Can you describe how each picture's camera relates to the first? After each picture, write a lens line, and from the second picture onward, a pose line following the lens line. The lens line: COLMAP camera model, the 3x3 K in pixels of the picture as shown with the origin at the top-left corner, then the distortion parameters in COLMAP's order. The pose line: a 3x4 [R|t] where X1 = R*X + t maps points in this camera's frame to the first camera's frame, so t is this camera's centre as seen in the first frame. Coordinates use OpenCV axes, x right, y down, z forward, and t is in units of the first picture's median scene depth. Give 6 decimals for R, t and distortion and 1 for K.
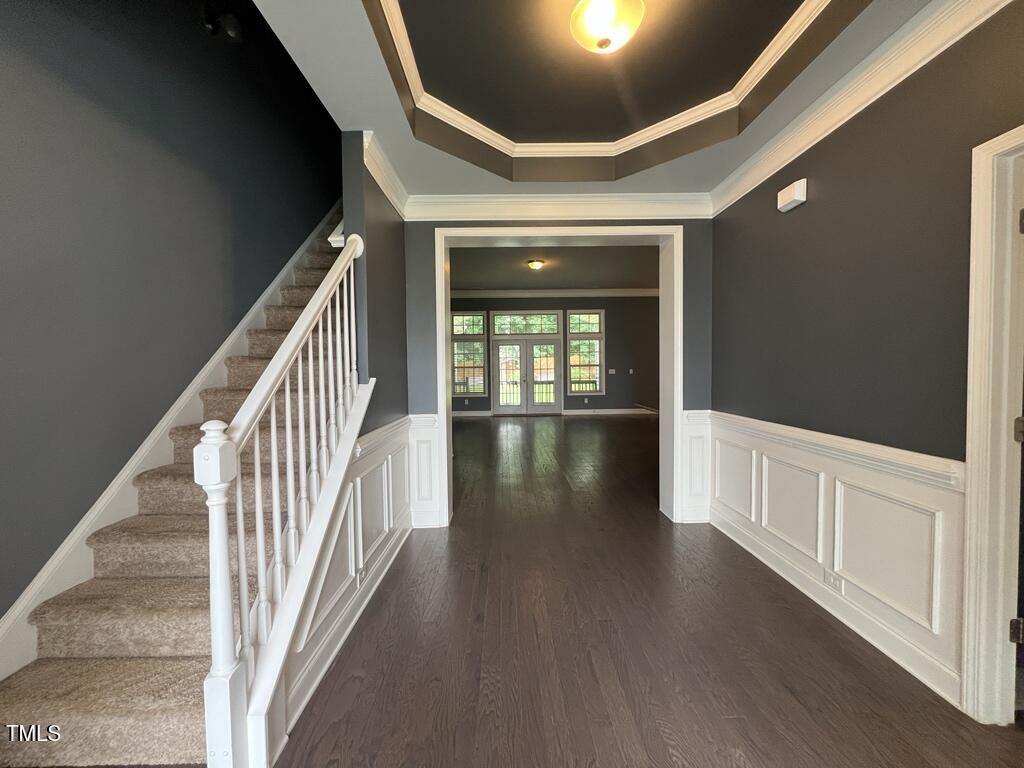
lens RADIAL K [[413.2, 0, 510.7], [0, 413.2, 387.3], [0, 0, 1]] dist [0.002485, 0.000157]
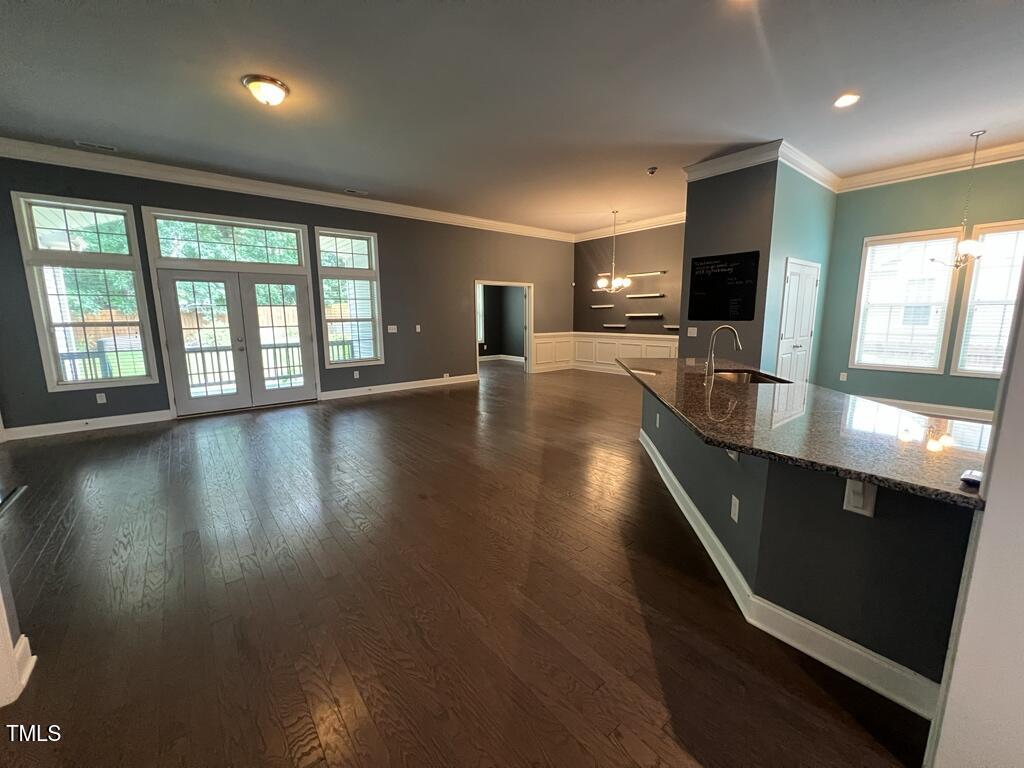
lens RADIAL K [[413.2, 0, 511.1], [0, 413.2, 379.8], [0, 0, 1]] dist [0.002485, 0.000157]
pose [[0.796831, -0.088248, 0.597723, -0.014069], [0.012422, 0.991460, 0.129820, -0.041132], [-0.604075, -0.096019, 0.791122, 0.331813]]
